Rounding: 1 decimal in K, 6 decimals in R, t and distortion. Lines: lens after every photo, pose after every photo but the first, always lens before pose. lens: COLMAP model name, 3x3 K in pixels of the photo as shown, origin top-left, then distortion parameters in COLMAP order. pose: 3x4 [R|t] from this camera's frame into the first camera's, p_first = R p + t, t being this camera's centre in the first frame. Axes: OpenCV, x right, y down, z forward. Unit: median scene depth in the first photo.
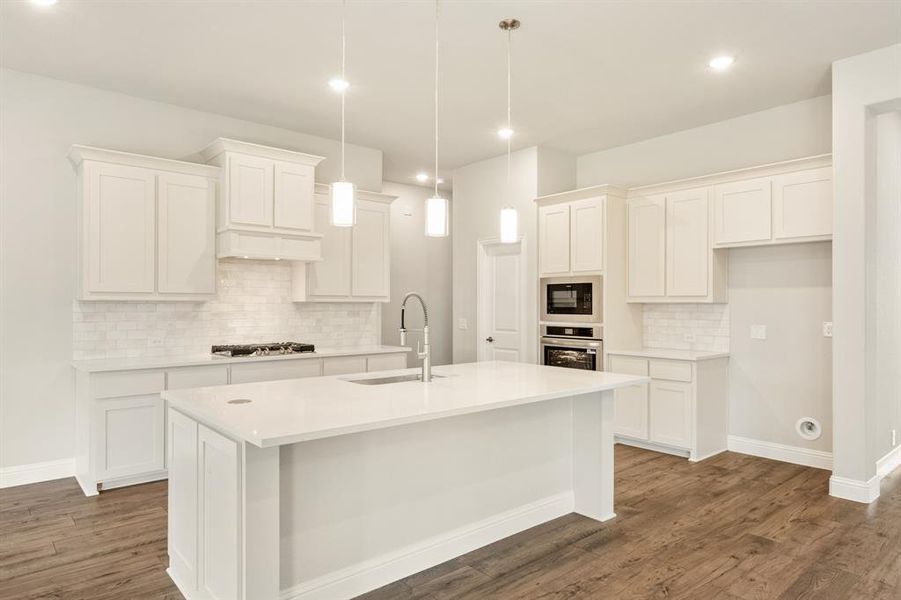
lens RADIAL K [[554.4, 0, 443.5], [0, 554.4, 302.1], [0, 0, 1]] dist [-0.002515, -0.003766]
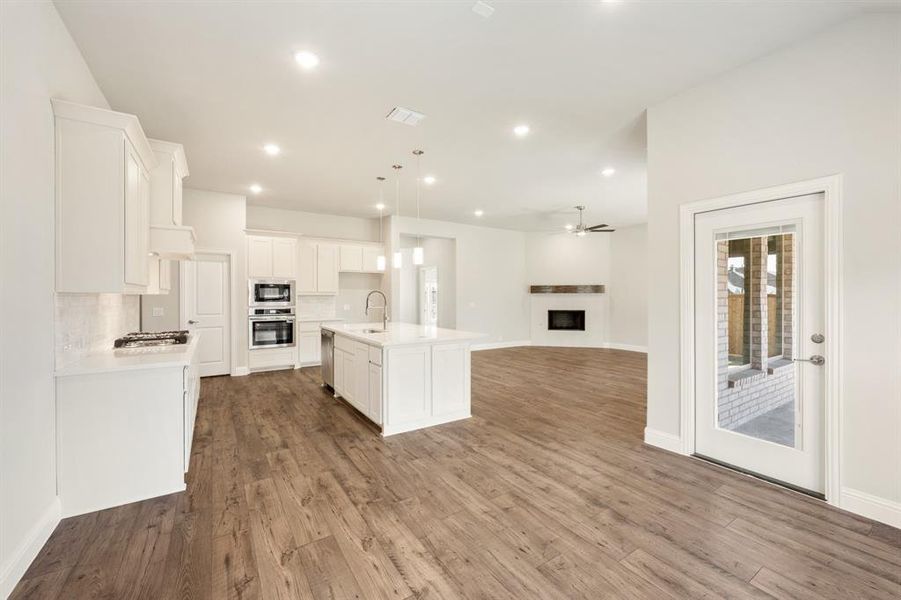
lens RADIAL K [[362.3, 0, 447.9], [0, 362.3, 296.4], [0, 0, 1]] dist [-0.002117, -0.000073]
pose [[0.132906, -0.004114, 0.991120, -1.073096], [-0.002533, 0.999987, 0.004491, -0.001749], [-0.991125, -0.003107, 0.132894, 0.387800]]
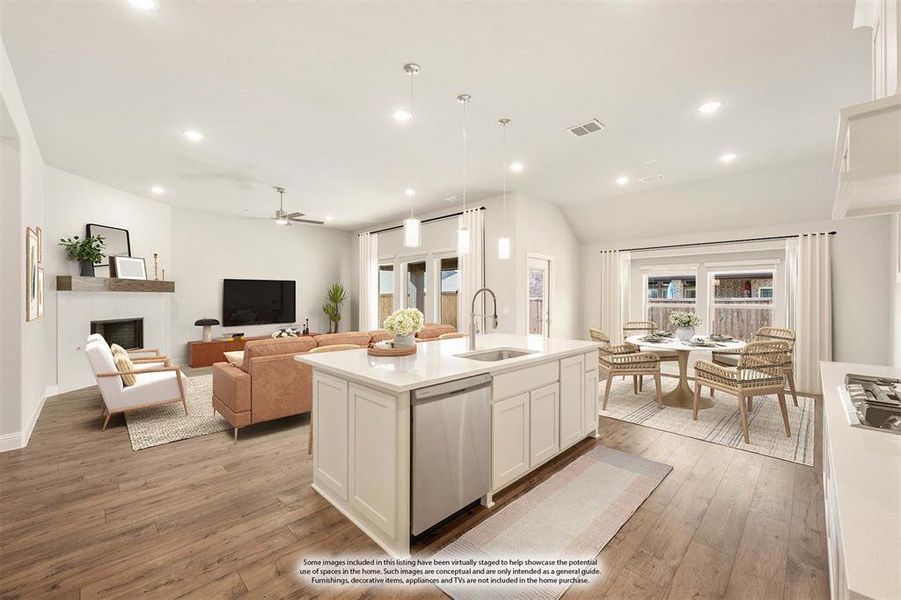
lens RADIAL K [[362.3, 0, 451.5], [0, 362.3, 298.4], [0, 0, 1]] dist [-0.002117, -0.000073]
pose [[-0.996852, -0.004959, -0.079132, 0.071740], [-0.004944, 0.999988, -0.000377, 0.006174], [0.079133, 0.000016, -0.996864, 1.395409]]
